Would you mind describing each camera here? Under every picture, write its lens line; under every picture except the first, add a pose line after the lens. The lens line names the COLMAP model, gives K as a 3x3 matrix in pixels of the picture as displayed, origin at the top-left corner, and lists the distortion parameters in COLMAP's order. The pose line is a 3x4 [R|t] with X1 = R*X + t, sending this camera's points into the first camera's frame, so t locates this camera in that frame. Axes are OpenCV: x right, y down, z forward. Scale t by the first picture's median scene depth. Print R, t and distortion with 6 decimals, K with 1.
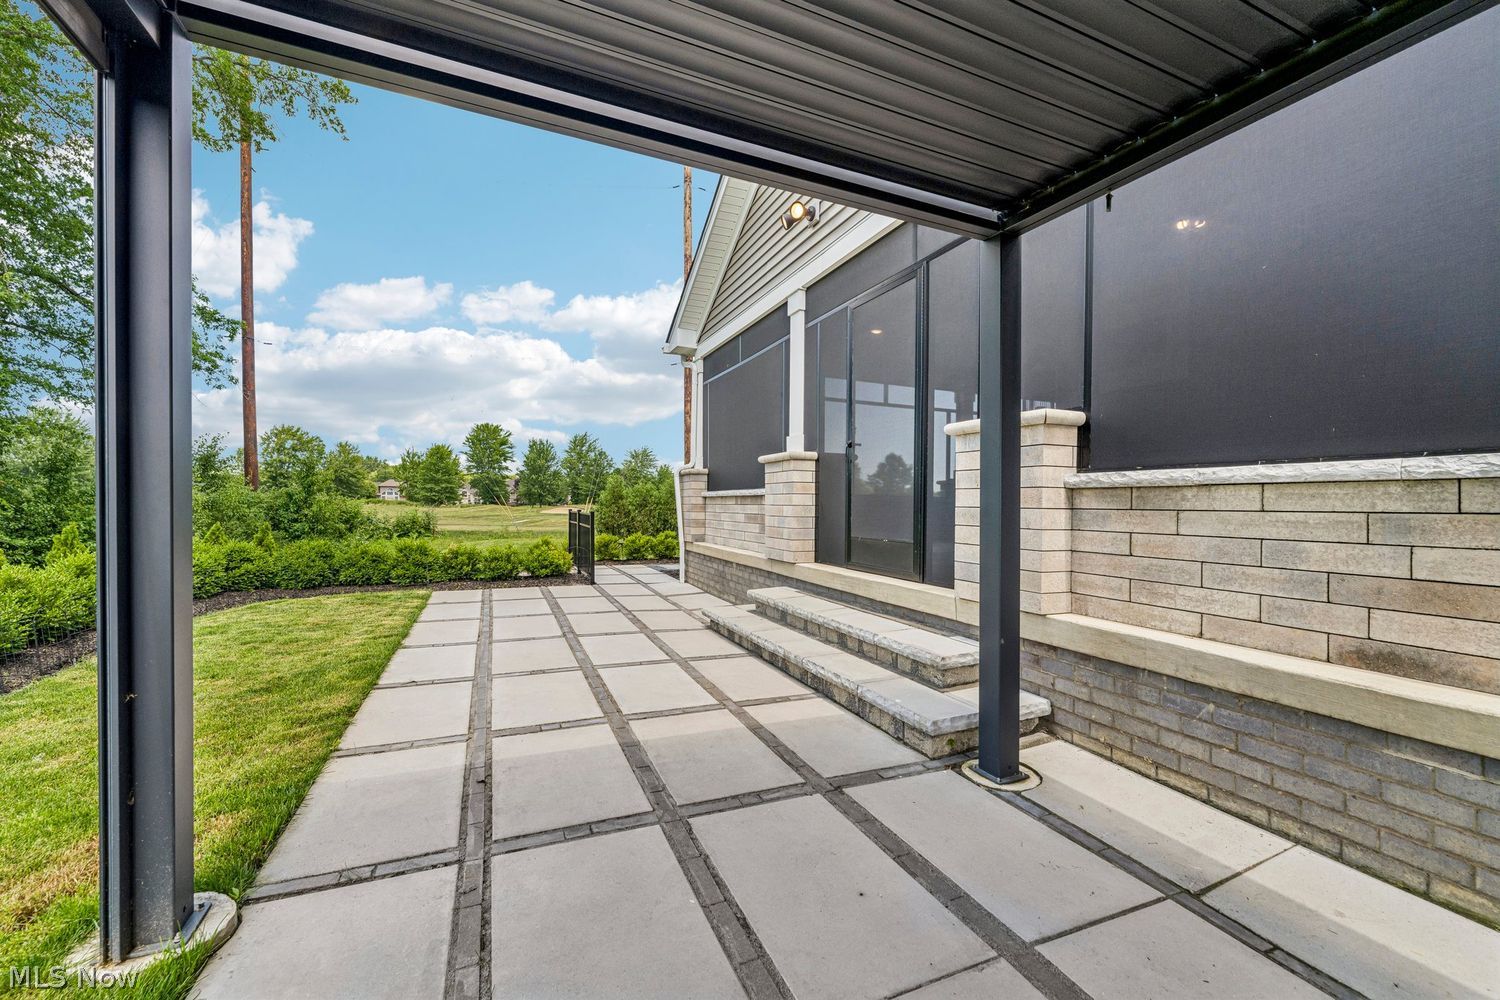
lens RADIAL K [[610.0, 0, 760.8], [0, 610.0, 507.8], [0, 0, 1]] dist [0.002958, 0.000716]
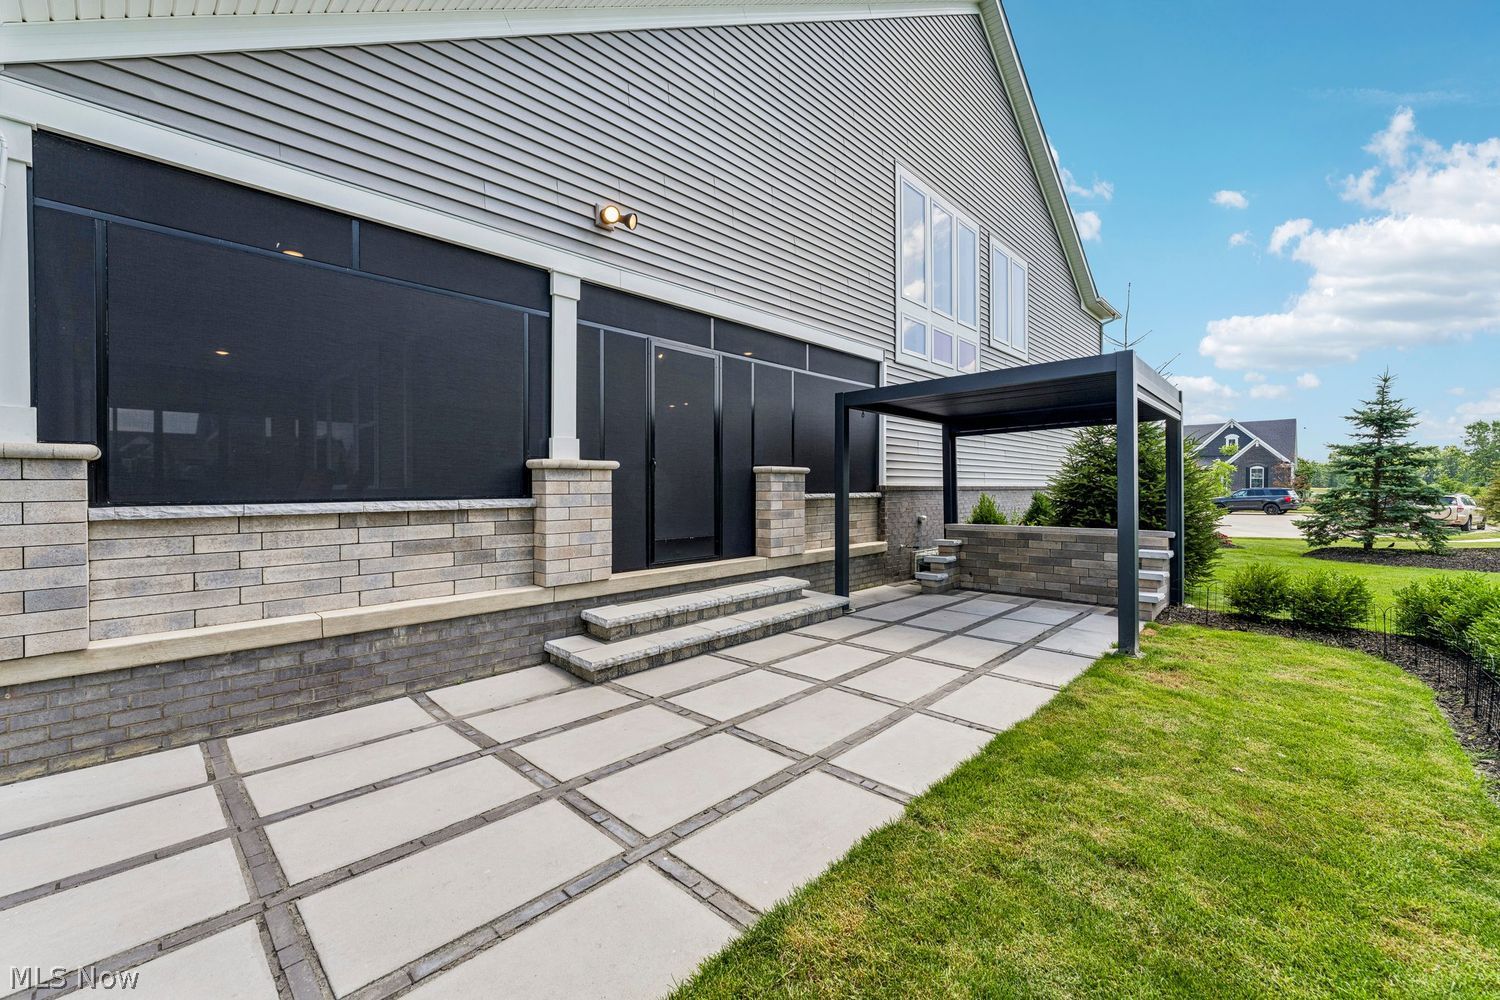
lens RADIAL K [[610.0, 0, 746.3], [0, 610.0, 490.3], [0, 0, 1]] dist [0.002958, 0.000716]
pose [[-0.393811, -0.029771, 0.918709, -1.137680], [-0.003581, 0.999517, 0.030854, -0.098613], [-0.919185, 0.008861, -0.393727, 1.486503]]
